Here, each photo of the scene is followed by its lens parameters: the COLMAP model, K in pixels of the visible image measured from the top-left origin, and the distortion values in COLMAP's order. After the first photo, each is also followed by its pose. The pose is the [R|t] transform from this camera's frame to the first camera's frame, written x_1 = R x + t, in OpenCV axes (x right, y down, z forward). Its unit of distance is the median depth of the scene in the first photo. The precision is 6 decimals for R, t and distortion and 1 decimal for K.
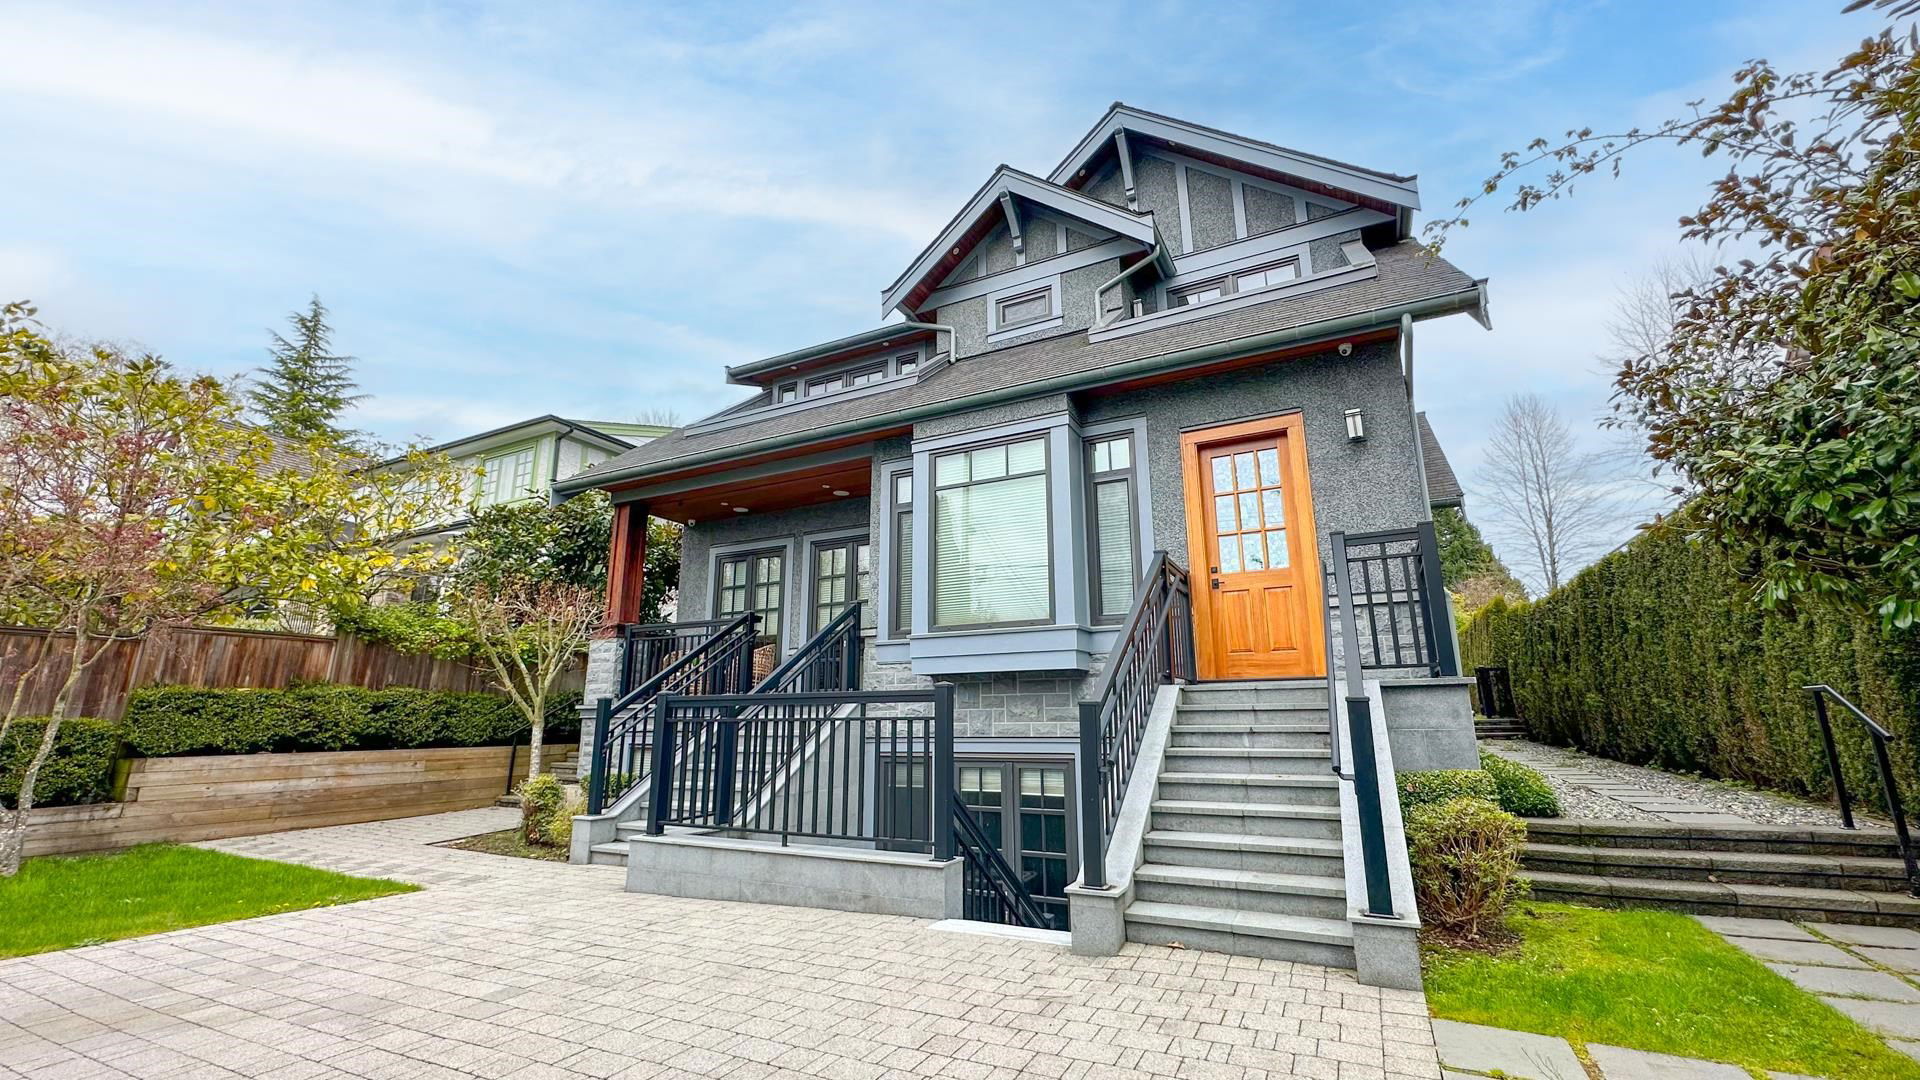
lens RADIAL K [[767.9, 0, 963.9], [0, 767.9, 537.6], [0, 0, 1]] dist [-0.007962, 0.001956]
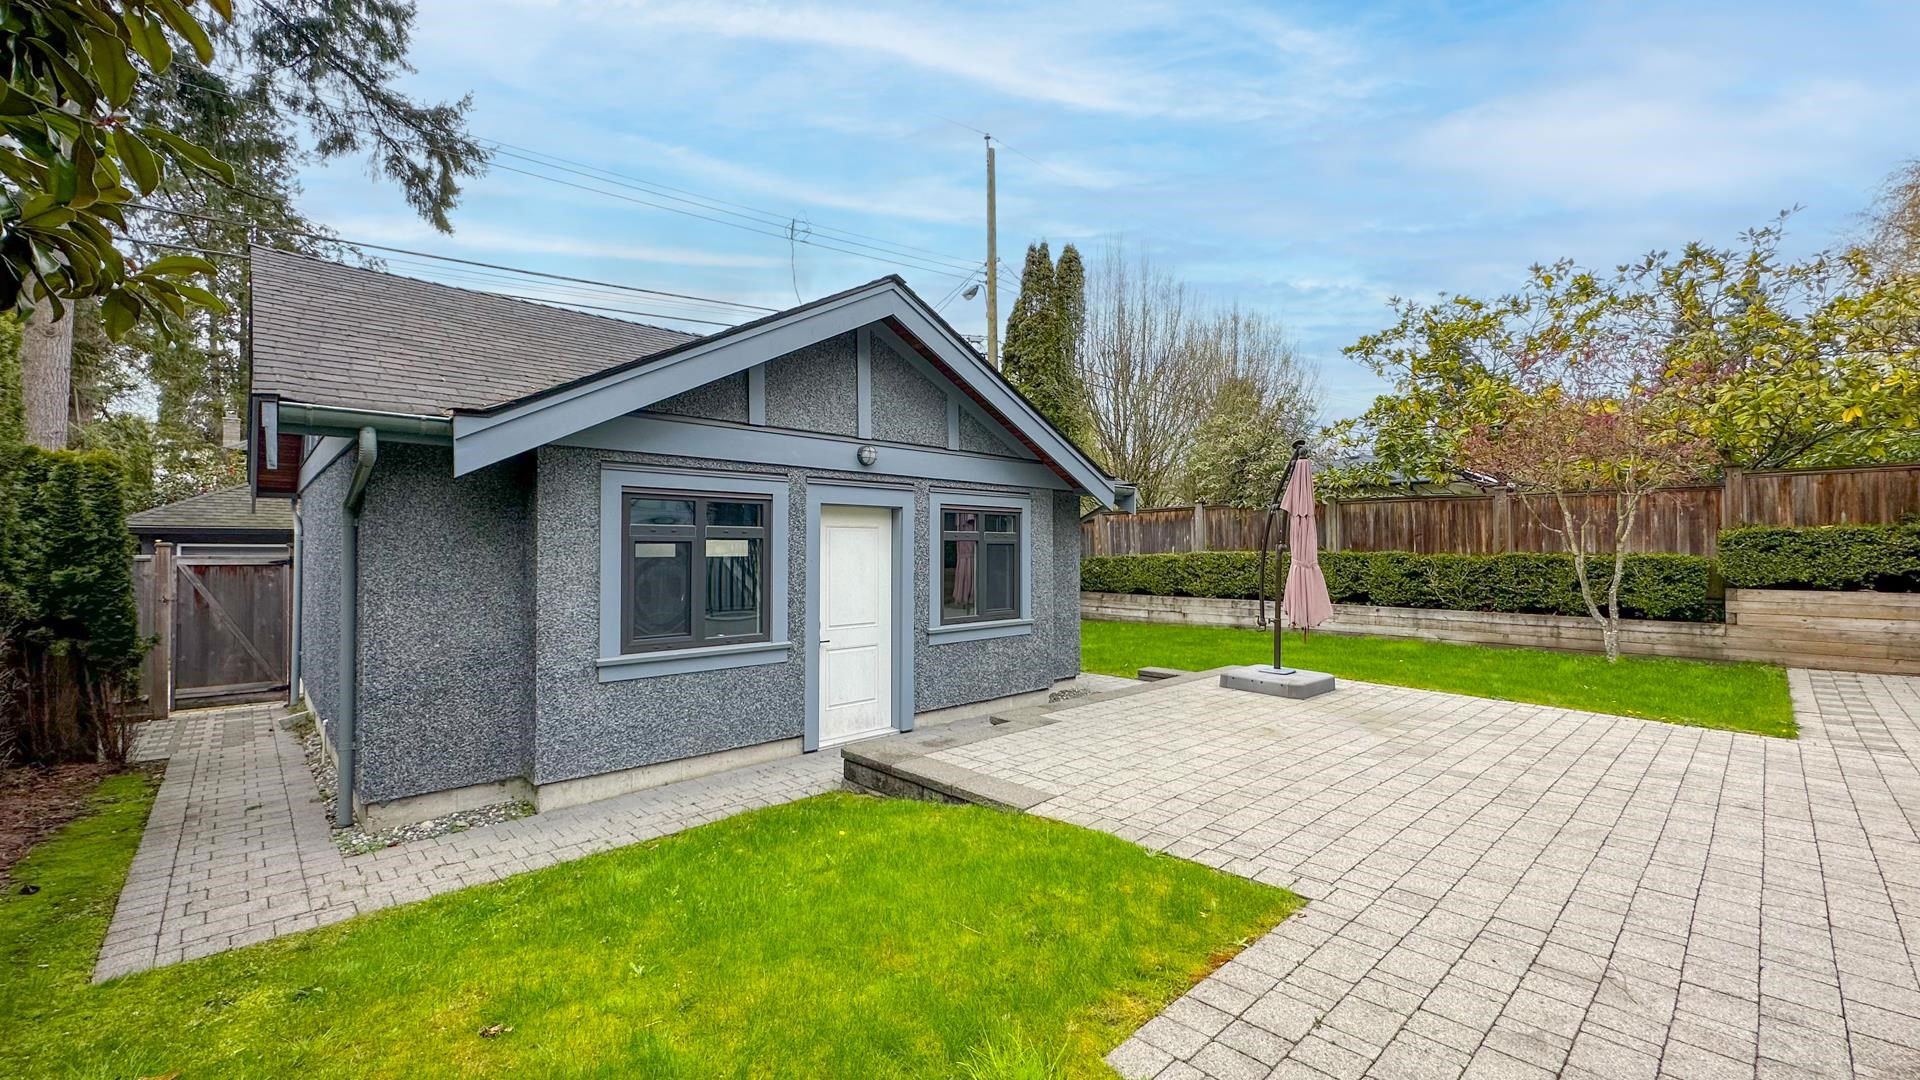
lens RADIAL K [[767.9, 0, 962.6], [0, 767.9, 540.9], [0, 0, 1]] dist [-0.007962, 0.001956]
pose [[-0.339340, -0.003927, -0.940656, 0.399268], [0.217209, 0.972639, -0.082418, 0.059534], [0.915242, -0.232287, -0.329203, 0.322279]]
